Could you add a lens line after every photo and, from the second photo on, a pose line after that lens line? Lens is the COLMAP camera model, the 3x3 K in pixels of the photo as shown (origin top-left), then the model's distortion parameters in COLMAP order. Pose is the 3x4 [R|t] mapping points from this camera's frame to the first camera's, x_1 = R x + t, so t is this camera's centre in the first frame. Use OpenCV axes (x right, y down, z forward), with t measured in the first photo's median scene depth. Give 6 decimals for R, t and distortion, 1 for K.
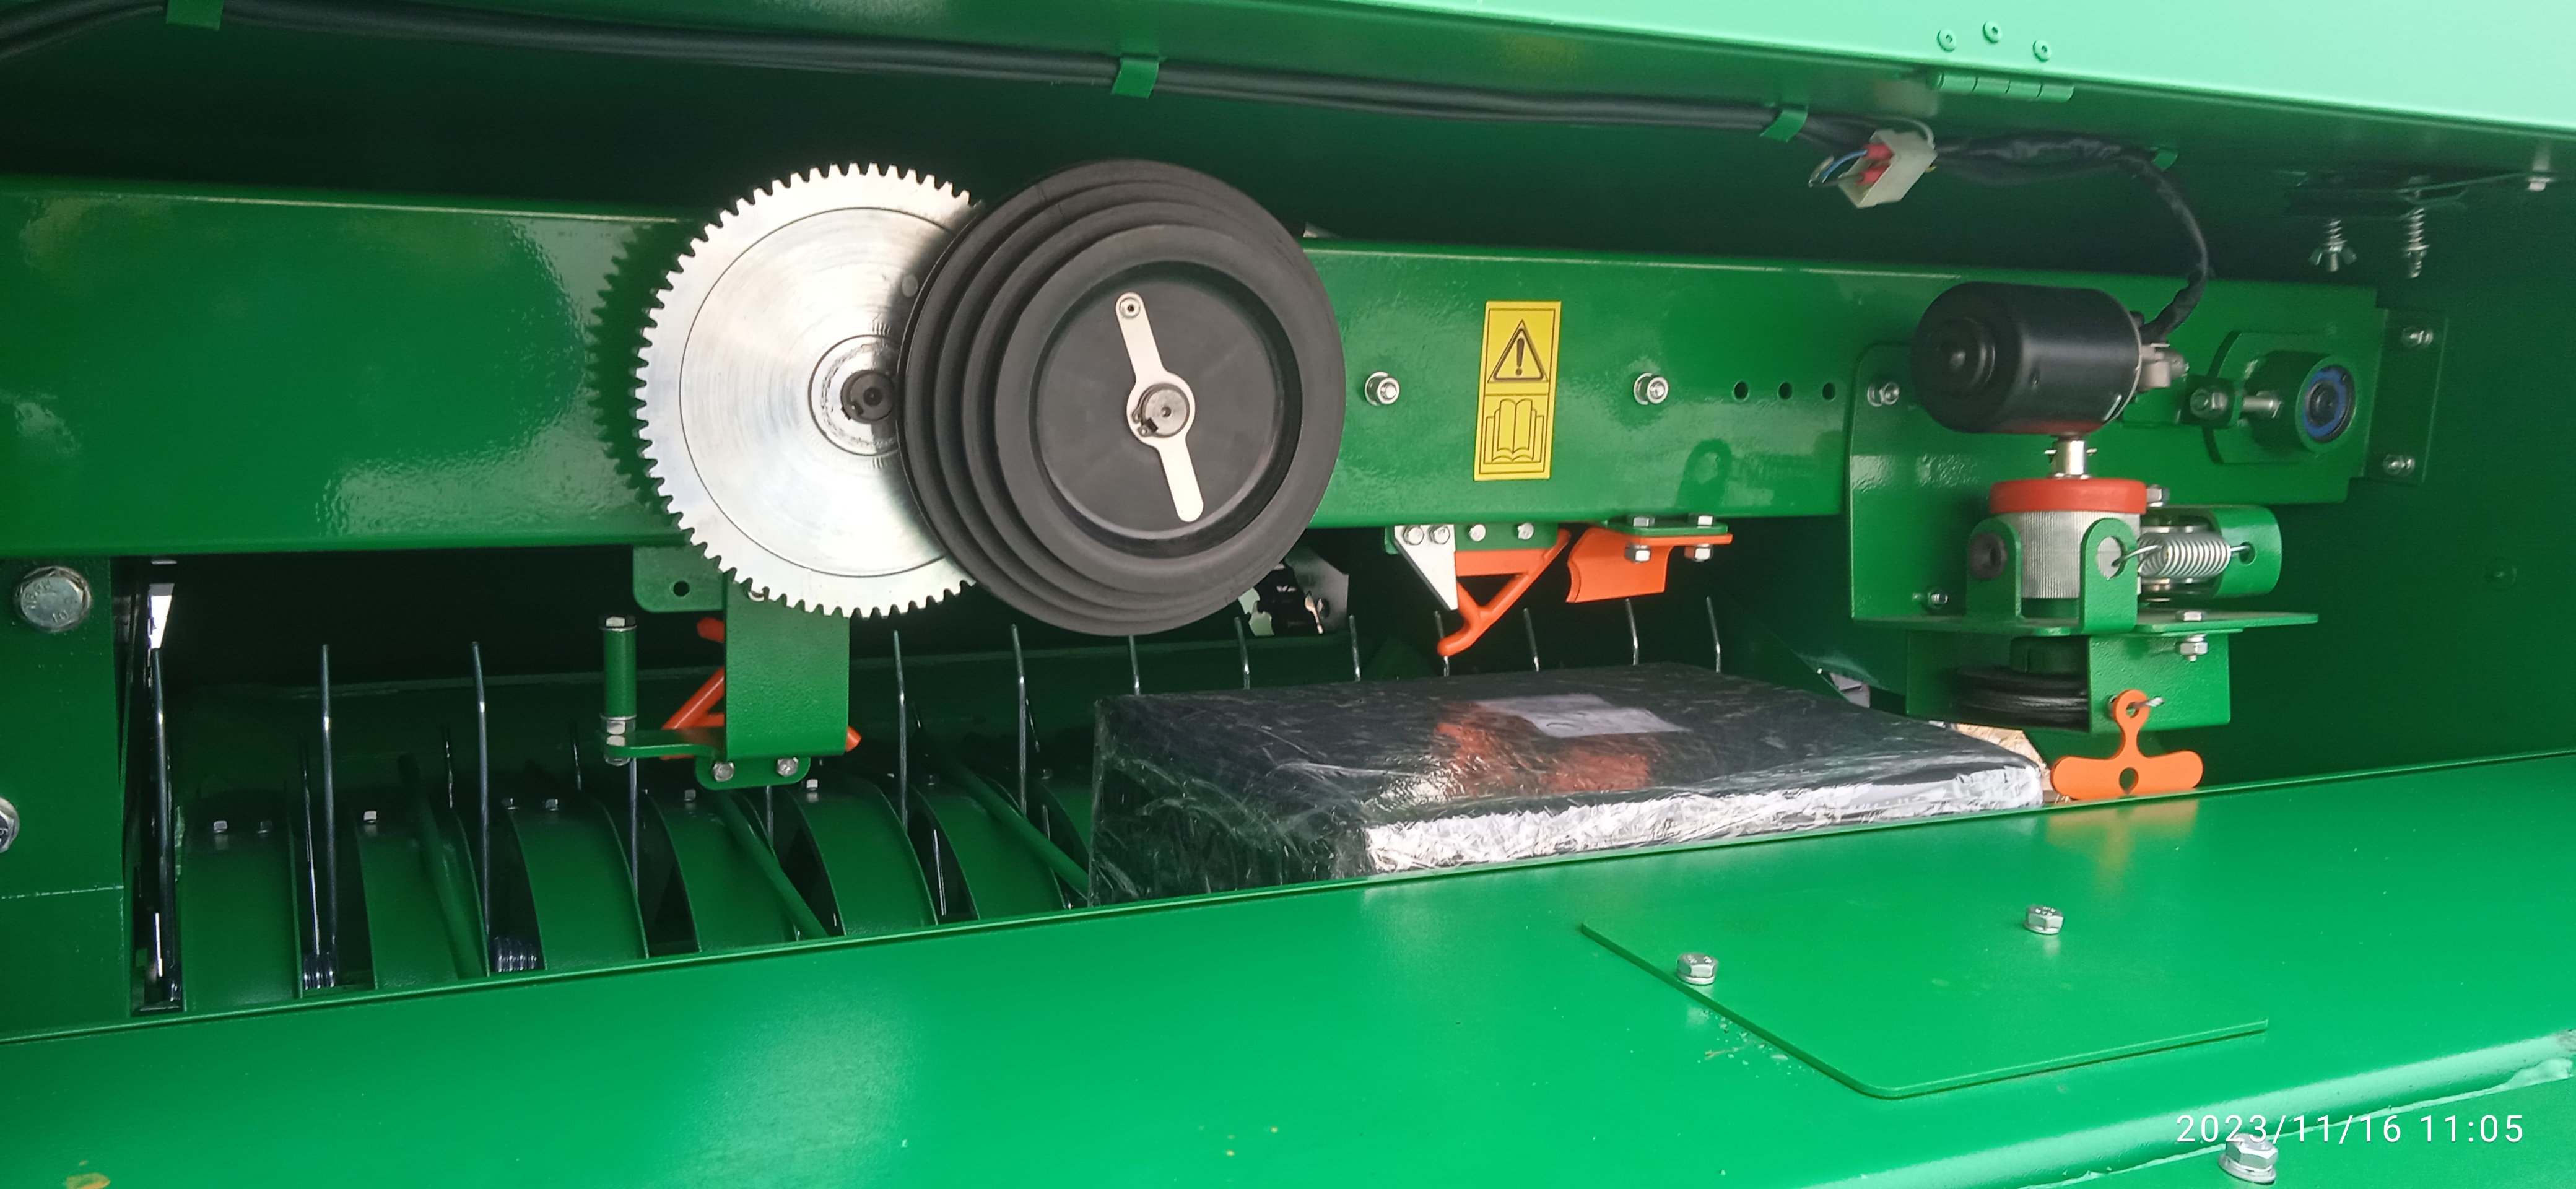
lens RADIAL K [[2026.1, 0, 1348.4], [0, 2026.1, 582.8], [0, 0, 1]] dist [0.041097, -0.066699]
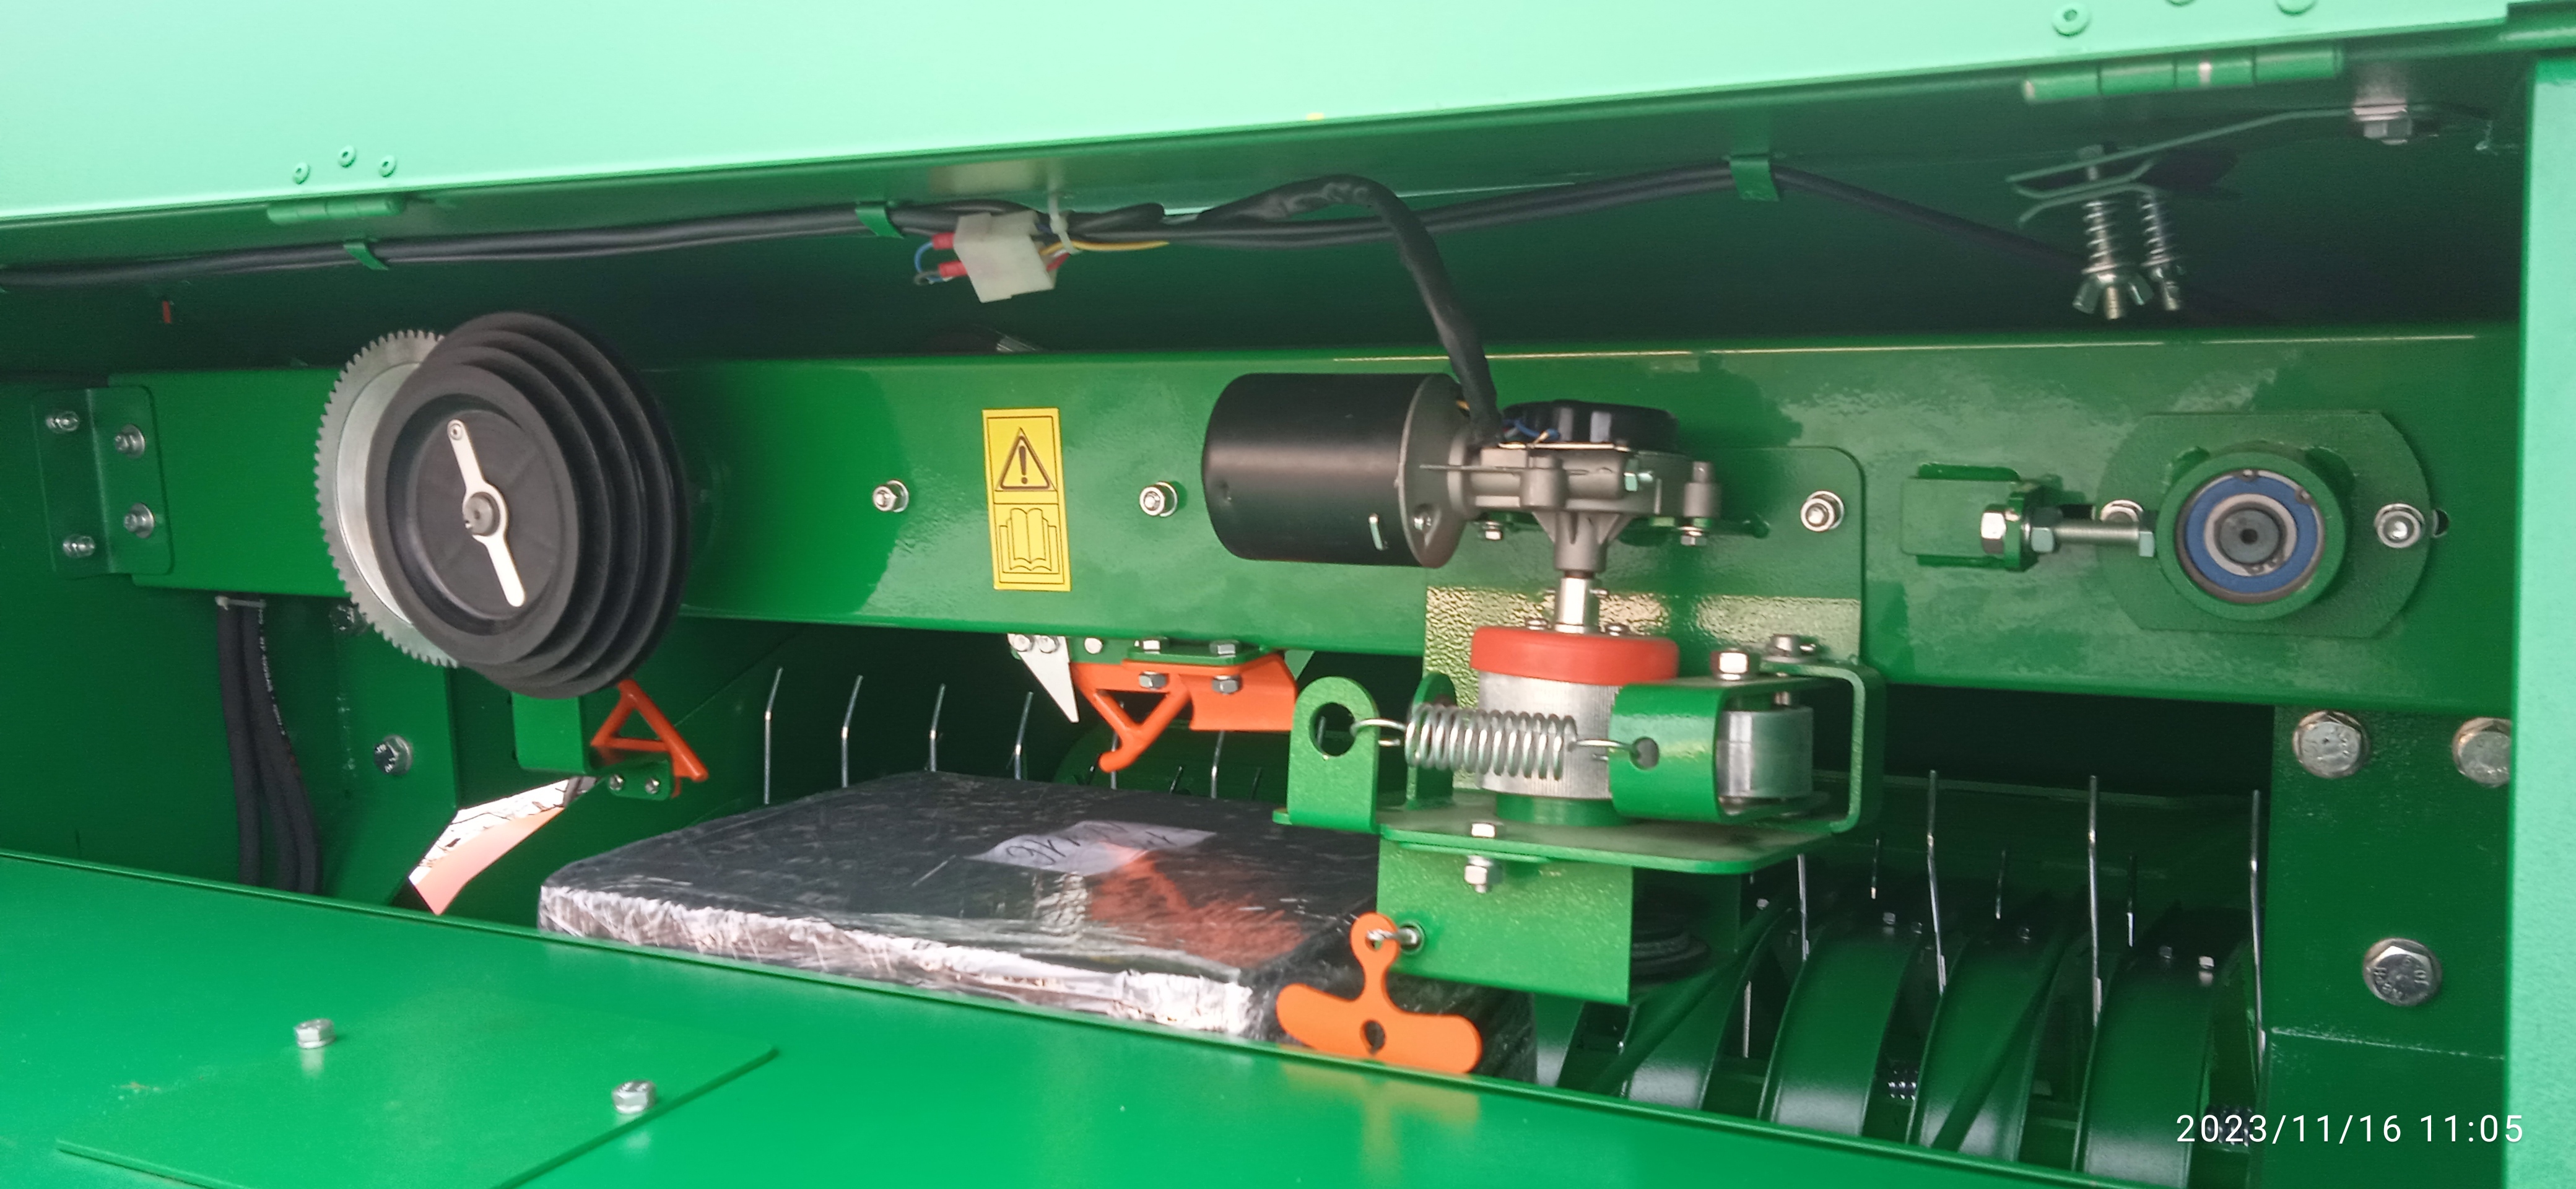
lens RADIAL K [[2026.1, 0, 1348.4], [0, 2026.1, 582.8], [0, 0, 1]] dist [0.041097, -0.066699]
pose [[0.600542, 0.044092, -0.798376, 0.958005], [-0.077388, 0.996996, -0.003150, -0.064009], [0.795839, 0.063676, 0.602150, 0.540134]]
